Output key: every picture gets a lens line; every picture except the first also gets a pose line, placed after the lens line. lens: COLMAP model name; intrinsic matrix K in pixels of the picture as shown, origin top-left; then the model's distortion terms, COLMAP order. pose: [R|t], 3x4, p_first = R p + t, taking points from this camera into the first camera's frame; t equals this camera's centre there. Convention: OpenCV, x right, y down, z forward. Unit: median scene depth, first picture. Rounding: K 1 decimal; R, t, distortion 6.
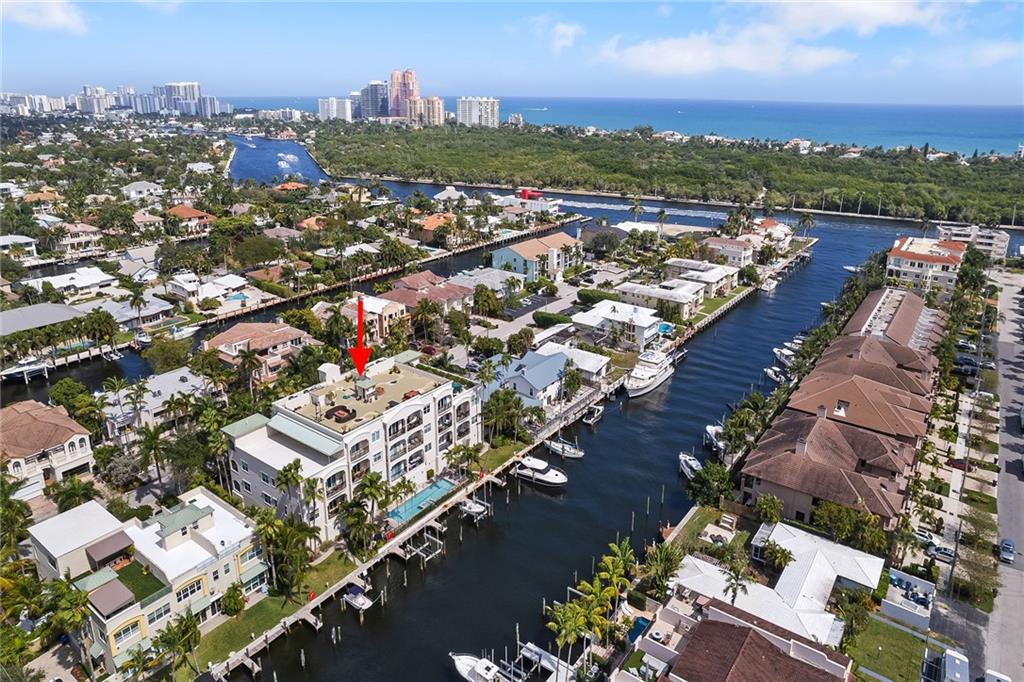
lens RADIAL K [[659.5, 0, 515.0], [0, 659.5, 276.3], [0, 0, 1]] dist [-0.083139, 0.083292]
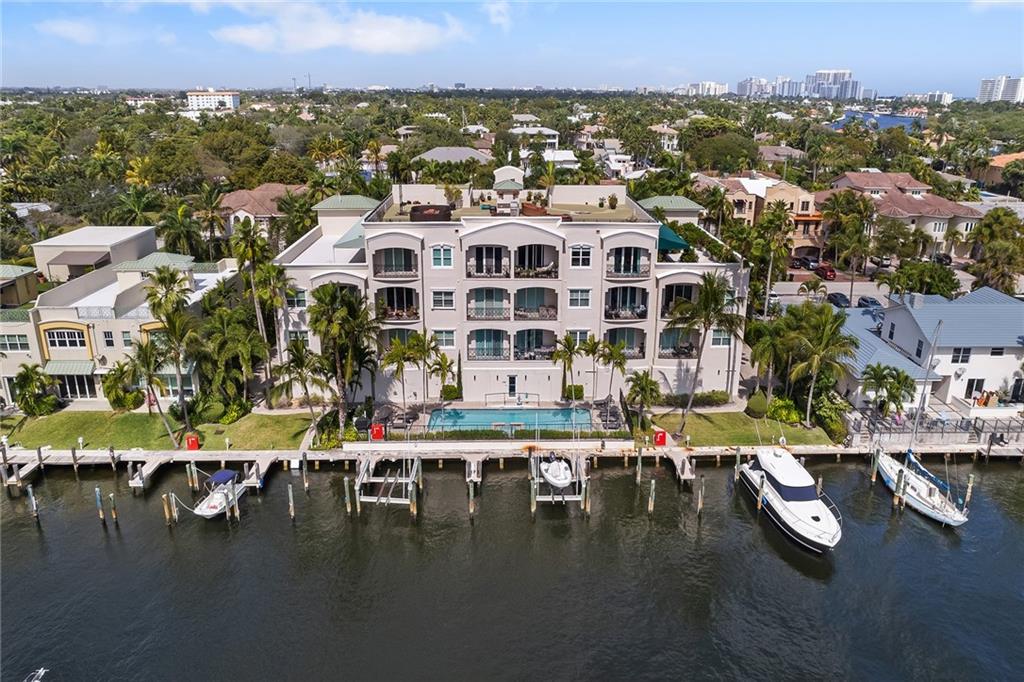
lens RADIAL K [[659.5, 0, 515.0], [0, 659.5, 276.3], [0, 0, 1]] dist [-0.083139, 0.083292]
pose [[0.613452, 0.215498, -0.759761, 0.203198], [-0.210624, 0.971848, 0.105591, 0.166042], [0.761127, 0.095249, 0.641571, 0.613662]]
